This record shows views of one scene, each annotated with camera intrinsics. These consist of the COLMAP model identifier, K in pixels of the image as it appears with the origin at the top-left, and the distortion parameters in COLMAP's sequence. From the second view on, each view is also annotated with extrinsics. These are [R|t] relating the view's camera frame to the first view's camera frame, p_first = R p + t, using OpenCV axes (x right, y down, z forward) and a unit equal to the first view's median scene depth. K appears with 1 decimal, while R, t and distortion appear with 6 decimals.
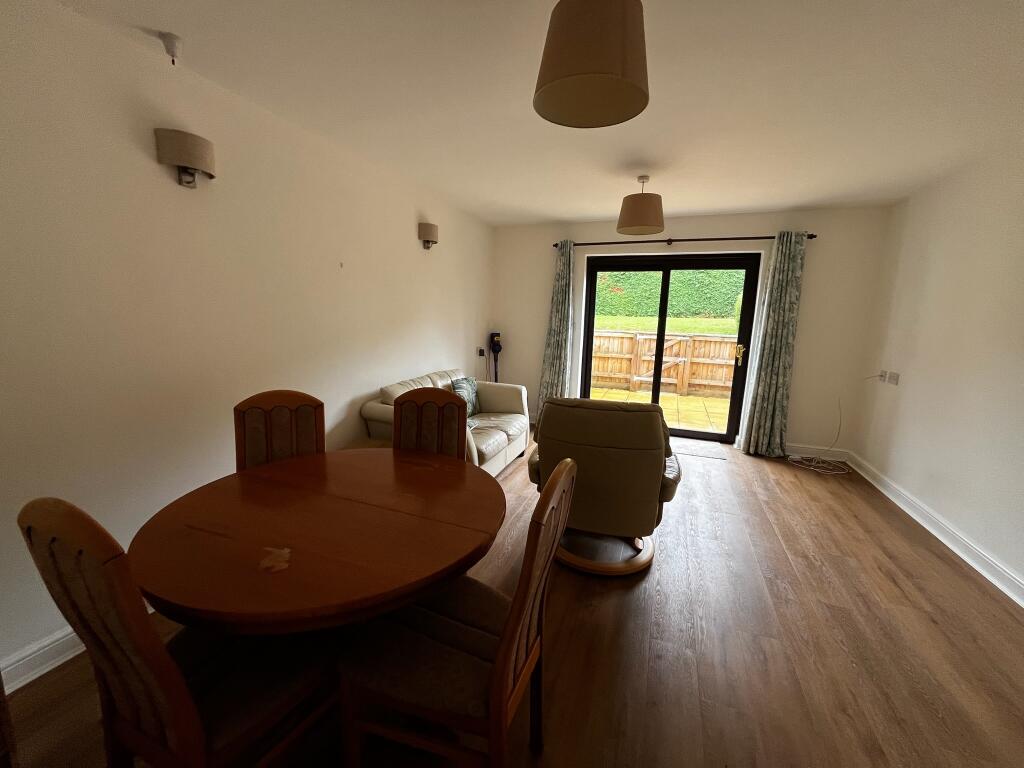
lens RADIAL K [[406.1, 0, 508.5], [0, 406.1, 386.7], [0, 0, 1]] dist [-0.004760, -0.000824]
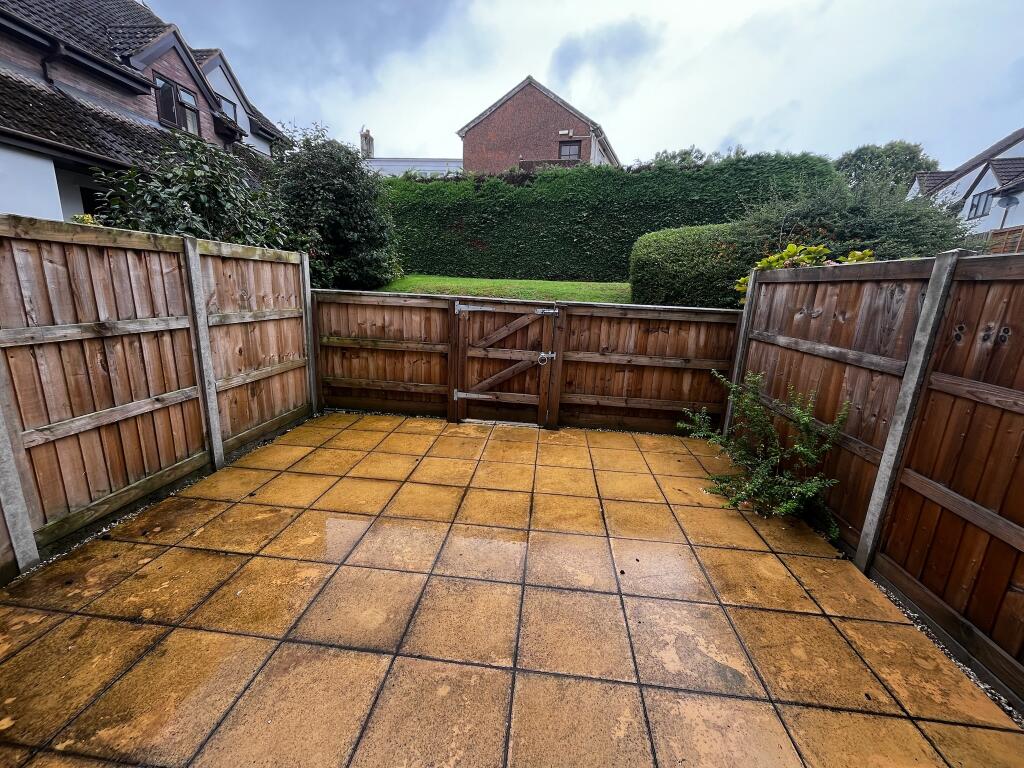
lens RADIAL K [[406.1, 0, 510.2], [0, 406.1, 380.8], [0, 0, 1]] dist [-0.004760, -0.000824]
pose [[0.962796, -0.044012, 0.266622, 0.254174], [0.027390, 0.997460, 0.065746, -0.069143], [-0.268839, -0.055997, 0.961556, 0.542202]]
